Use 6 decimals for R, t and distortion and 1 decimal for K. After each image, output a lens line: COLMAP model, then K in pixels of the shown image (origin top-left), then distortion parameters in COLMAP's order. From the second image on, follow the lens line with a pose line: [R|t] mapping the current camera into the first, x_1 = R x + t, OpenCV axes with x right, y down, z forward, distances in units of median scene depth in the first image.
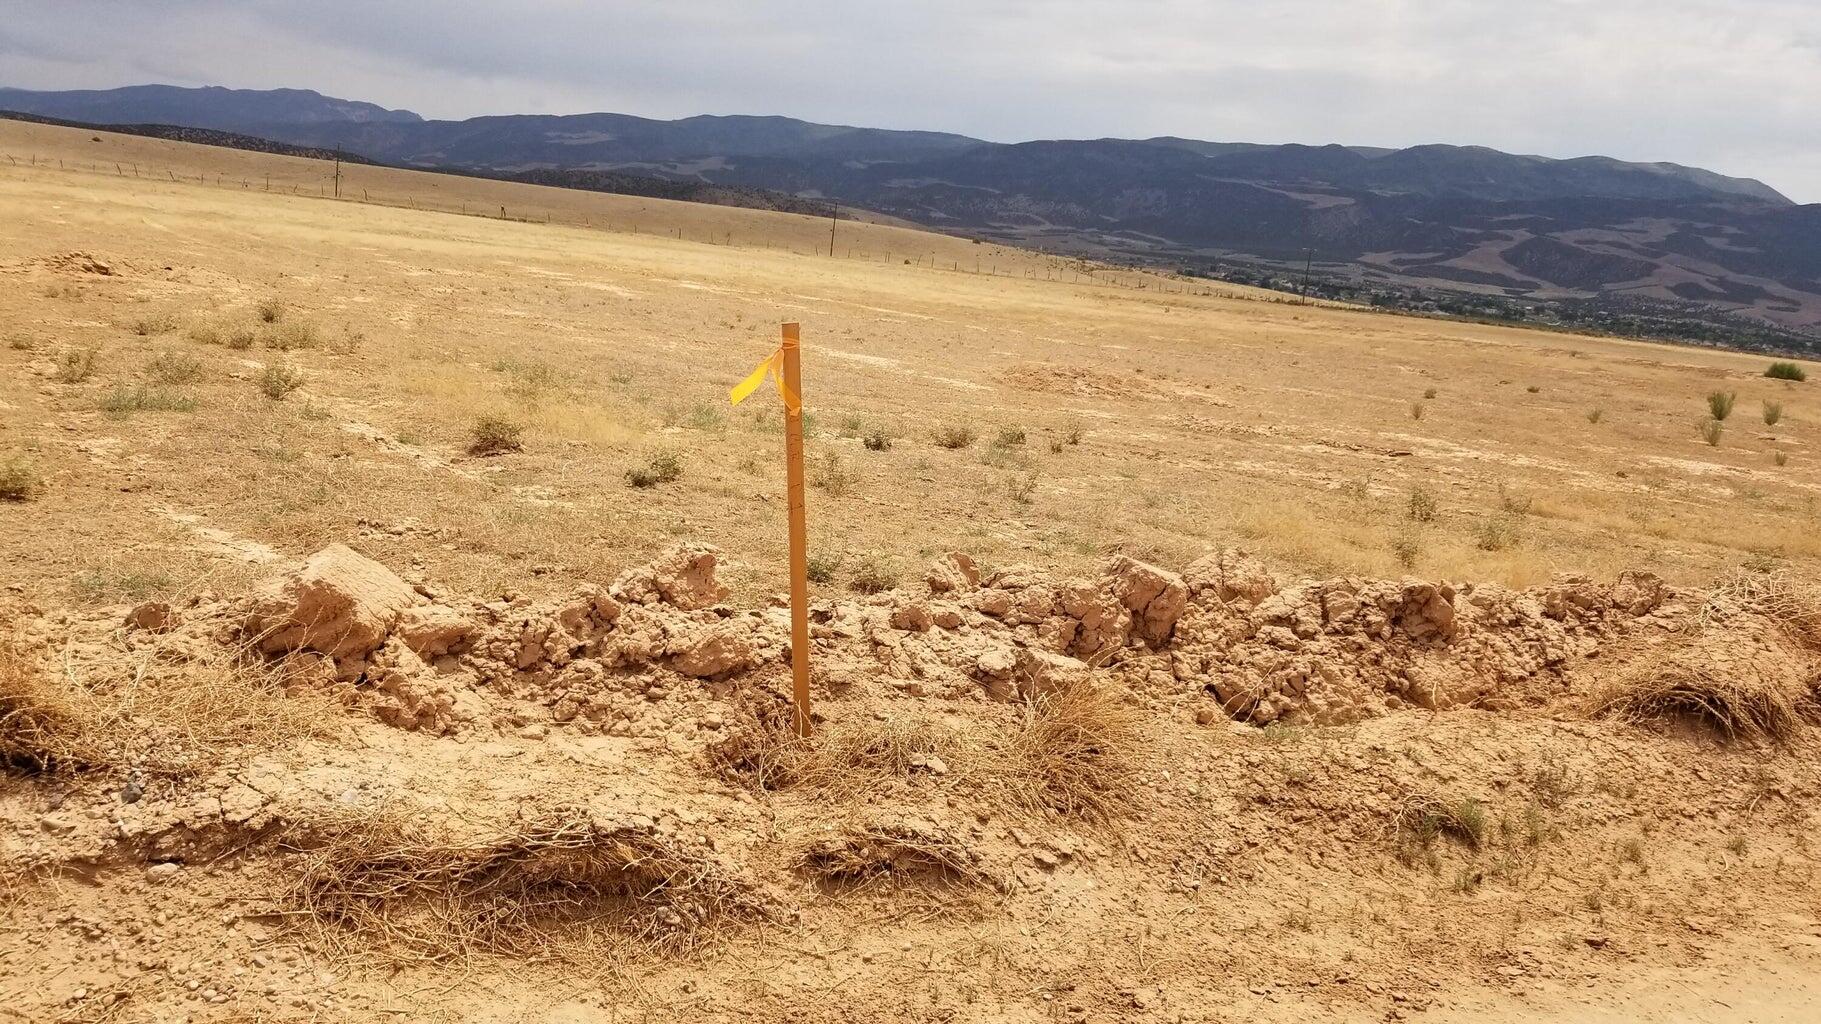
lens RADIAL K [[1420.8, 0, 884.1], [0, 1420.8, 485.5], [0, 0, 1]] dist [0.085886, -0.151086]
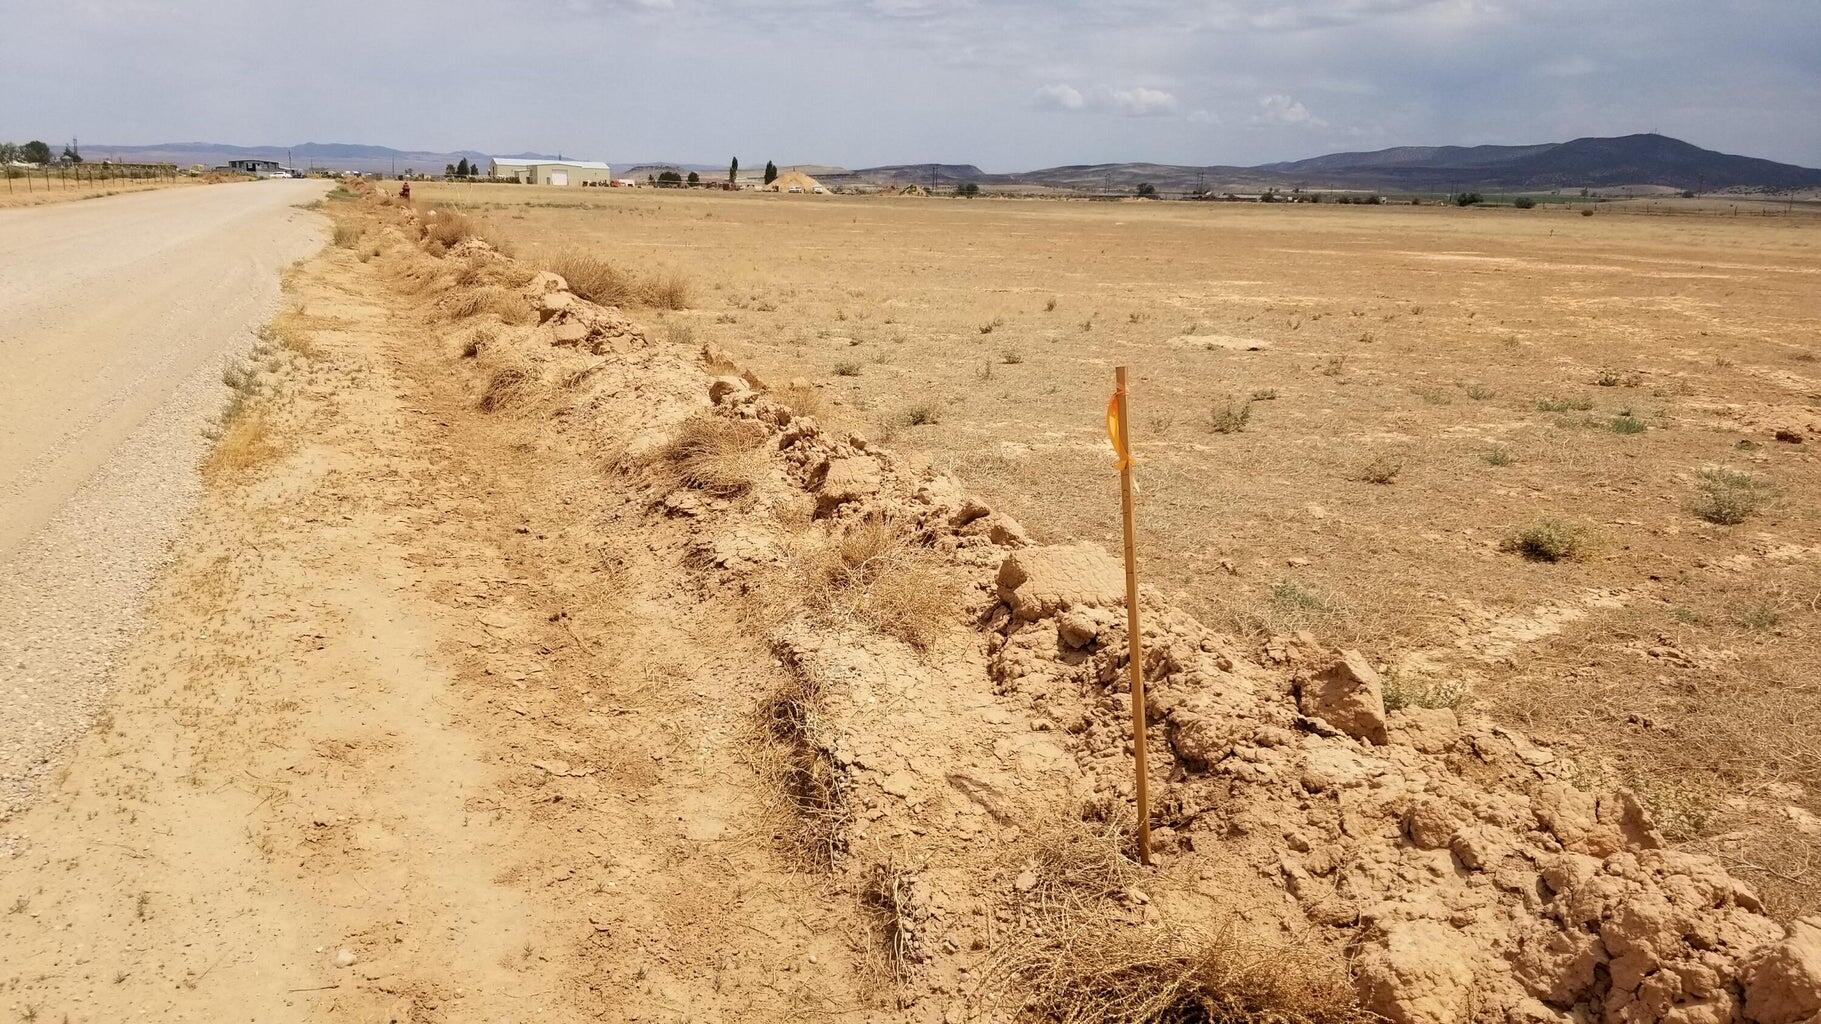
lens RADIAL K [[1439.5, 0, 856.2], [0, 1439.5, 468.2], [0, 0, 1]] dist [0.019656, -0.027822]
pose [[-0.111525, 0.077582, -0.990729, 0.785352], [-0.193149, 0.976244, 0.098191, -0.096094], [0.974811, 0.202309, -0.093891, 0.832417]]
